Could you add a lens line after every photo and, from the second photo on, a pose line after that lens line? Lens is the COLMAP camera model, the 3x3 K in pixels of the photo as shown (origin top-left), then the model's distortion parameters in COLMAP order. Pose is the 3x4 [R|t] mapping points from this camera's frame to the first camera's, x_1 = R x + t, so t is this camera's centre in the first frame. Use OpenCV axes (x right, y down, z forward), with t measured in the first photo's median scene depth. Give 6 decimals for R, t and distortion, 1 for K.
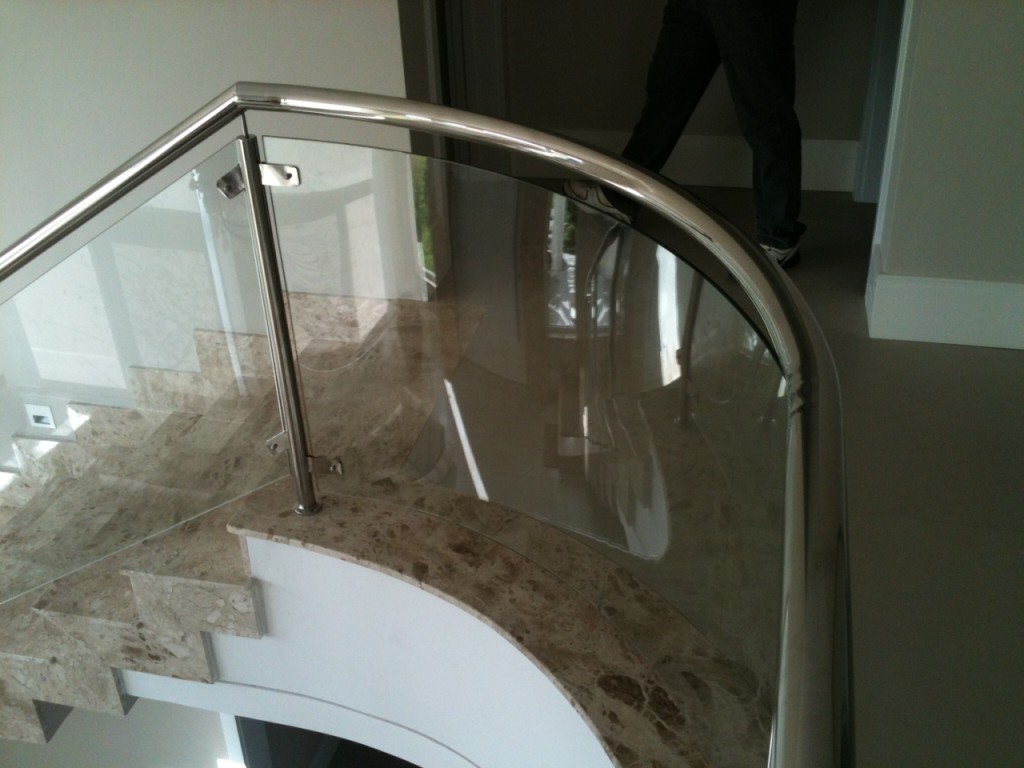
lens RADIAL K [[1099.6, 0, 512.0], [0, 1099.6, 384.0], [0, 0, 1]] dist [-0.002102, -0.008875]
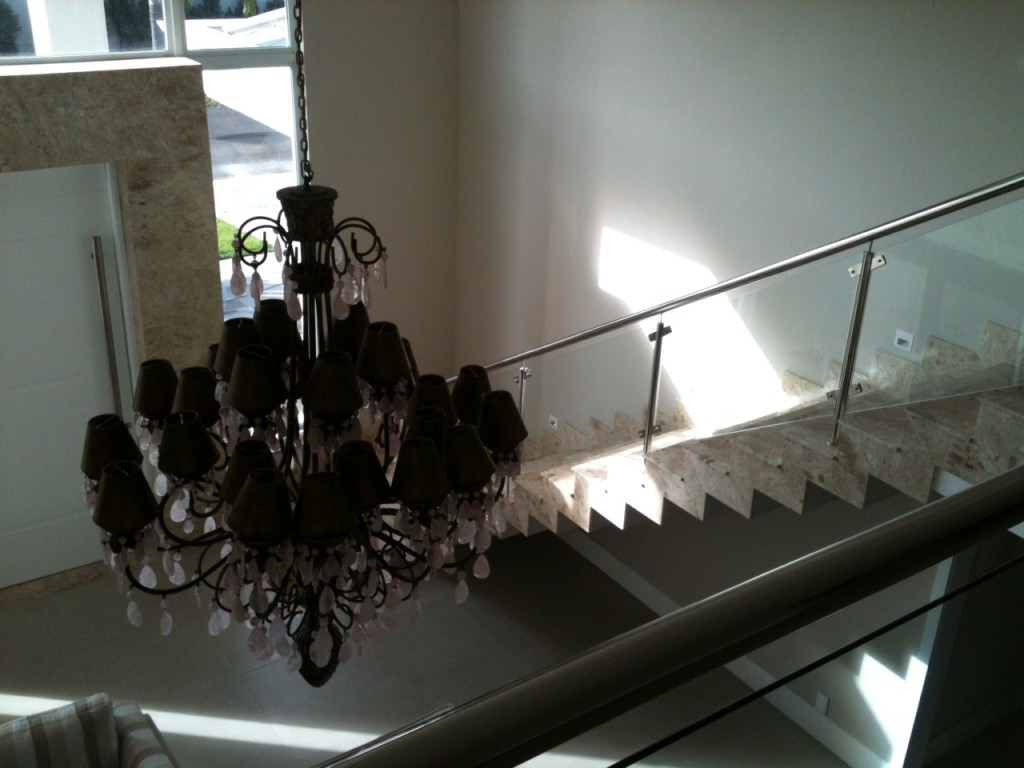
lens RADIAL K [[1099.6, 0, 512.0], [0, 1099.6, 384.0], [0, 0, 1]] dist [-0.002102, -0.008875]
pose [[0.748373, 0.332438, -0.573955, 0.029879], [-0.393473, 0.919133, 0.019323, 0.340760], [0.533964, 0.211375, 0.818659, -0.554155]]
